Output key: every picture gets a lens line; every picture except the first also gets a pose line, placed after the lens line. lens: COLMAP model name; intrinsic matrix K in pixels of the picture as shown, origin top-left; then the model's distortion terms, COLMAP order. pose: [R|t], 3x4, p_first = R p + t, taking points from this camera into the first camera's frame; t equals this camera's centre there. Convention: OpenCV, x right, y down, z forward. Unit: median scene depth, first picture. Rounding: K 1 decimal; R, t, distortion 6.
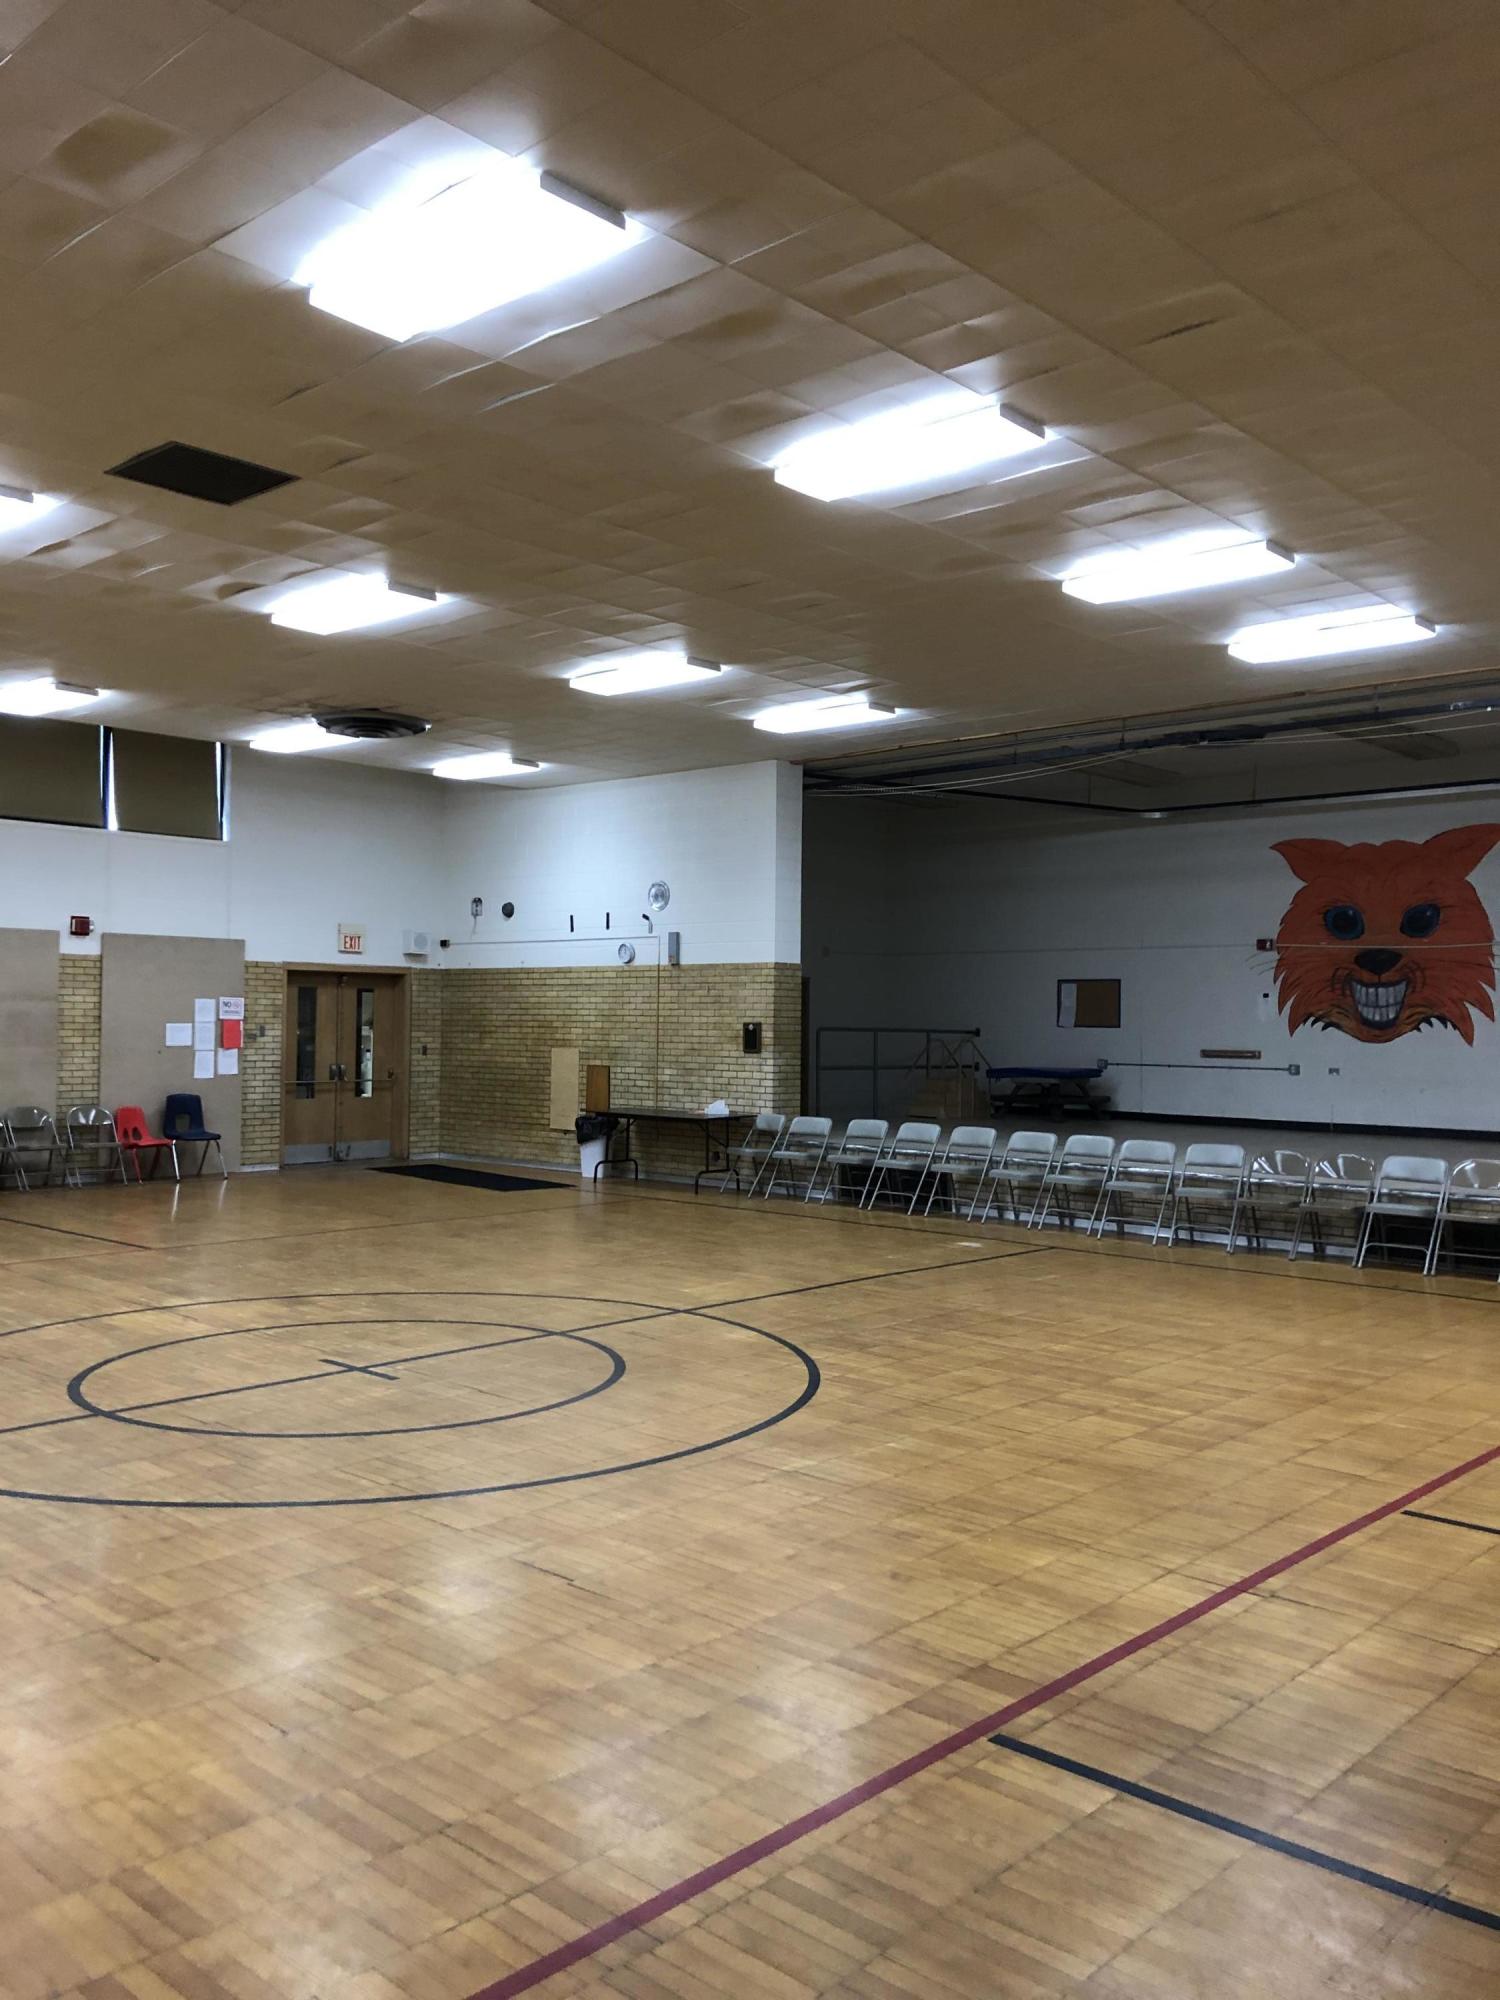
lens RADIAL K [[1612.5, 0, 719.7], [0, 1612.5, 1032.1], [0, 0, 1]] dist [0.057511, -0.002378]
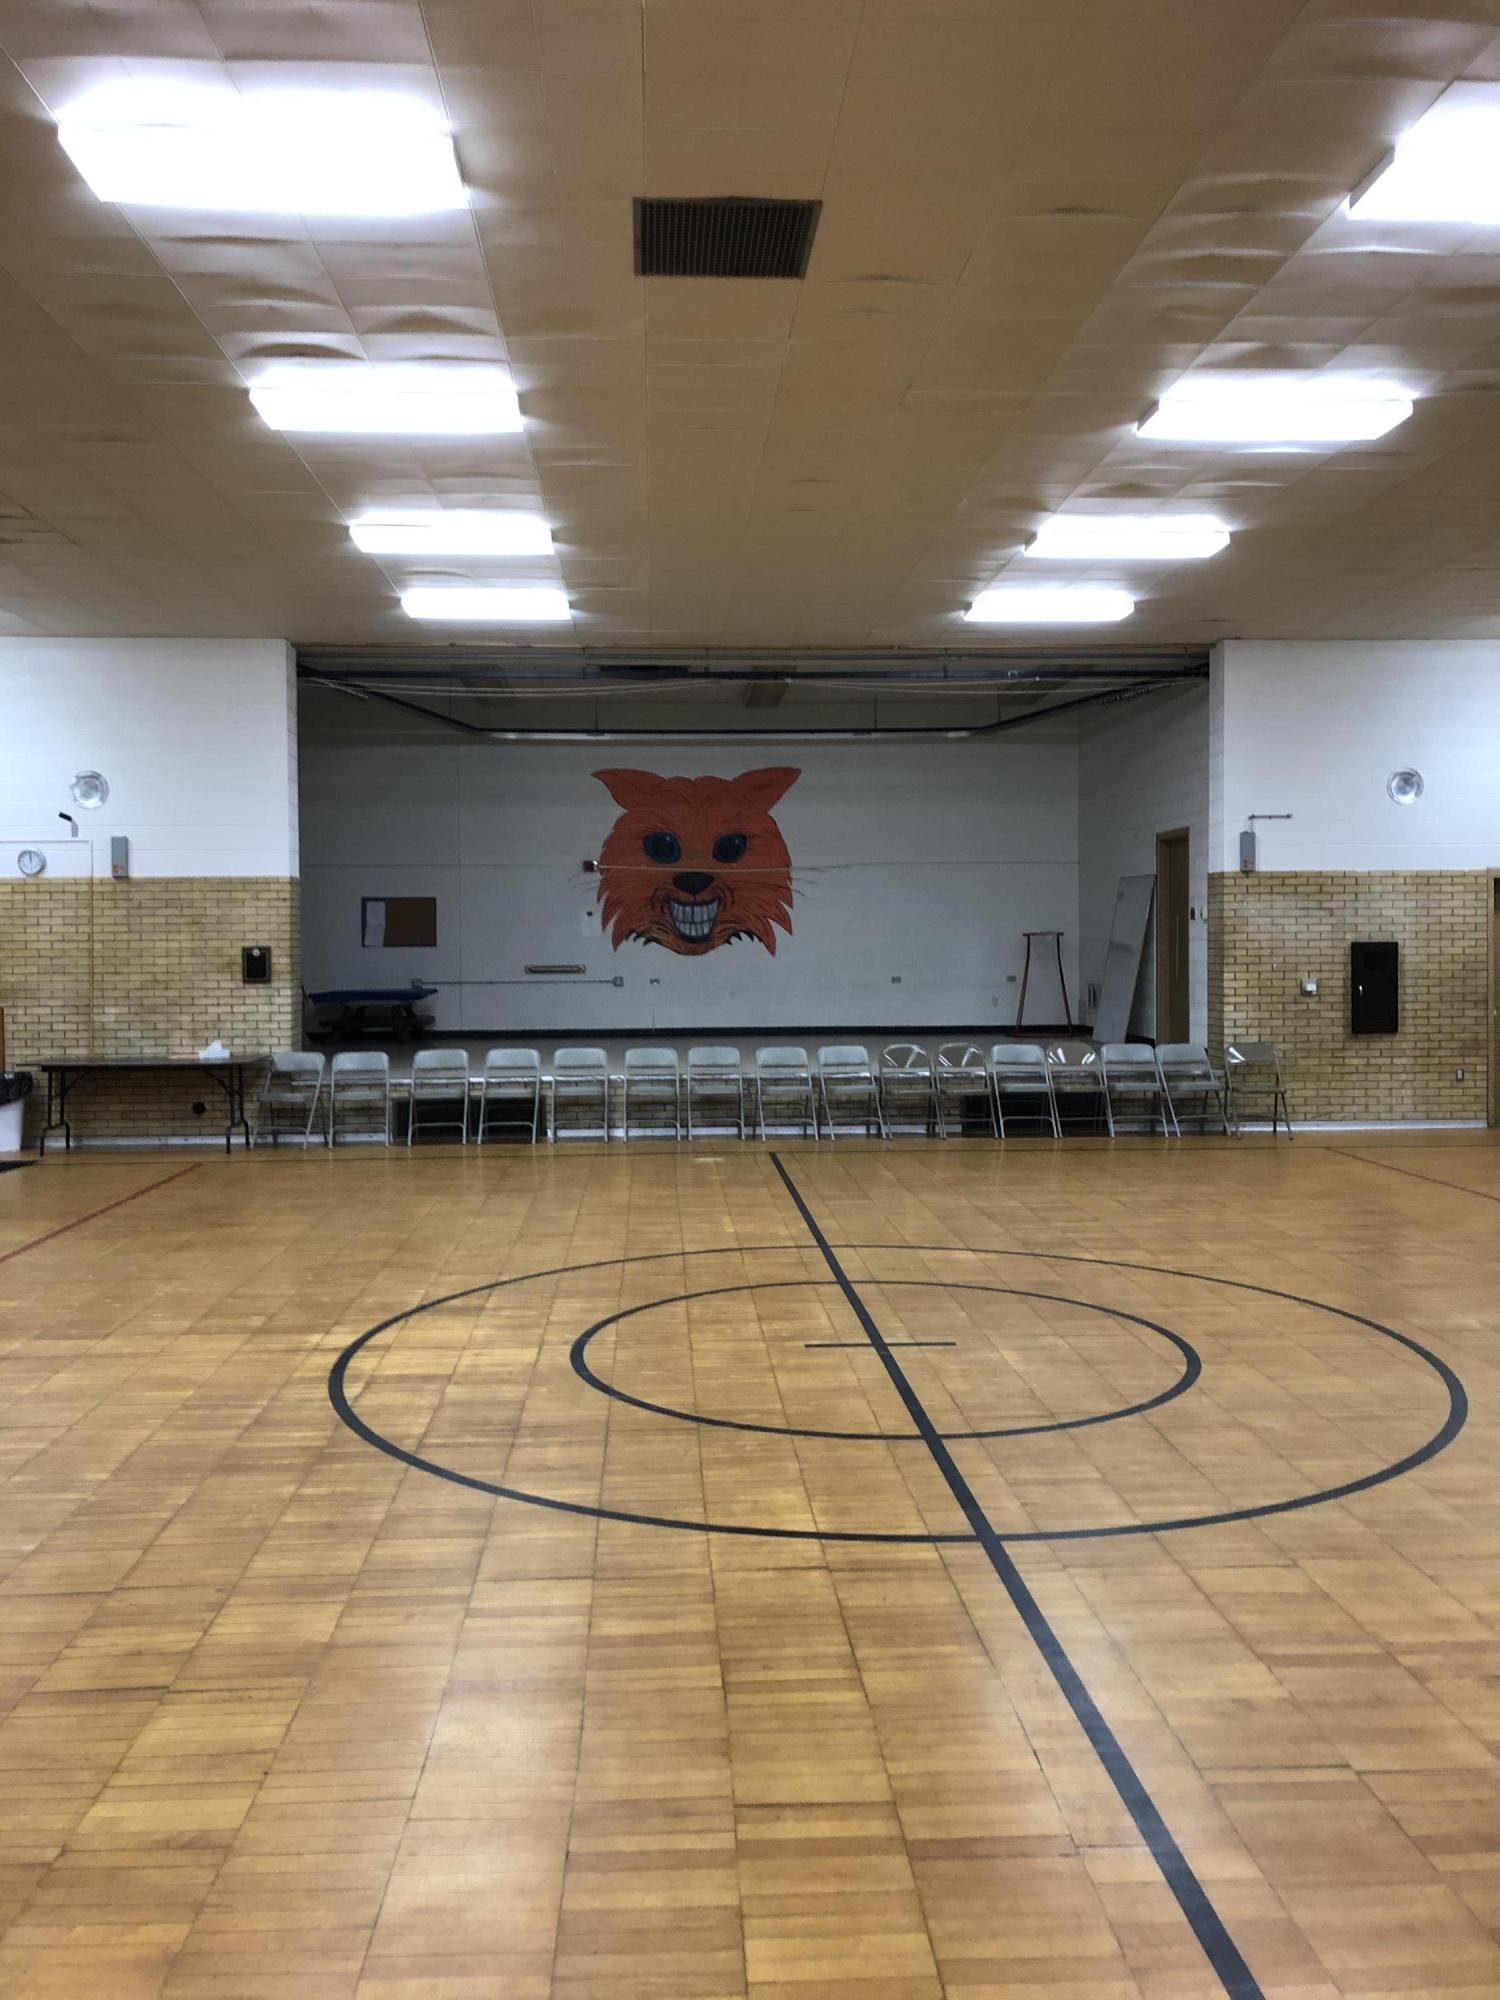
lens RADIAL K [[1634.0, 0, 731.2], [0, 1634.0, 967.2], [0, 0, 1]] dist [0.060029, -0.069683]
pose [[0.686010, -0.028223, 0.727045, -0.418429], [0.022925, 0.999590, 0.017172, -0.004254], [-0.727231, 0.004888, 0.686375, 0.215516]]
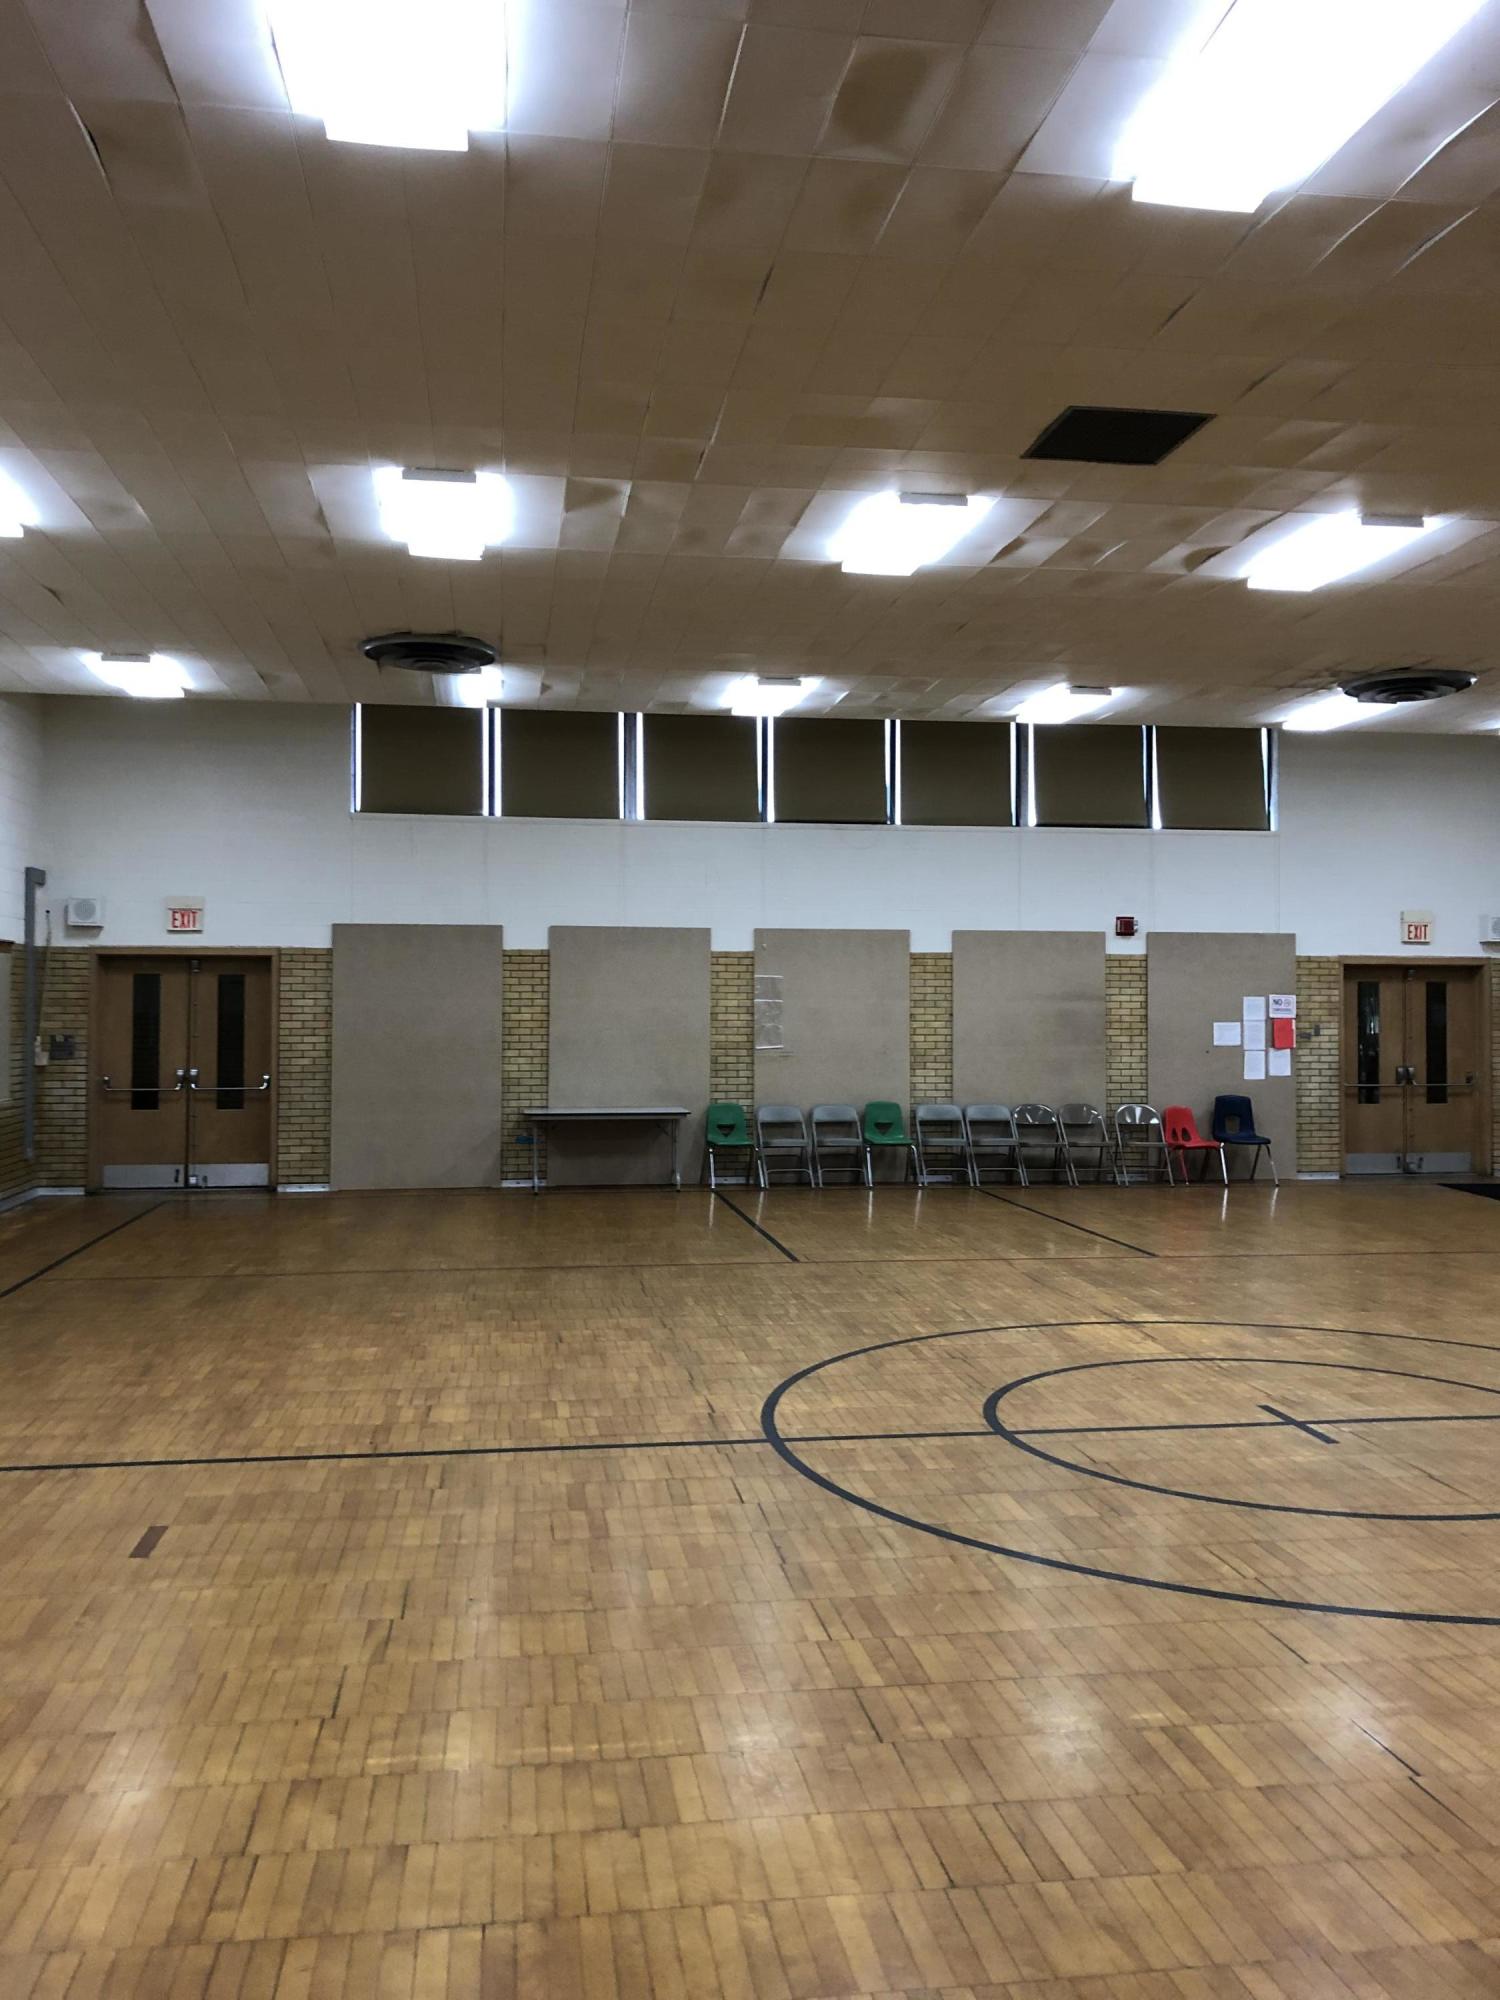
lens RADIAL K [[1637.8, 0, 743.8], [0, 1637.8, 995.7], [0, 0, 1]] dist [0.037280, -0.000781]
pose [[0.799437, -0.013330, -0.600602, 0.035147], [0.000609, 0.999771, -0.021378, -0.000647], [0.600749, 0.016724, 0.799262, 0.057282]]
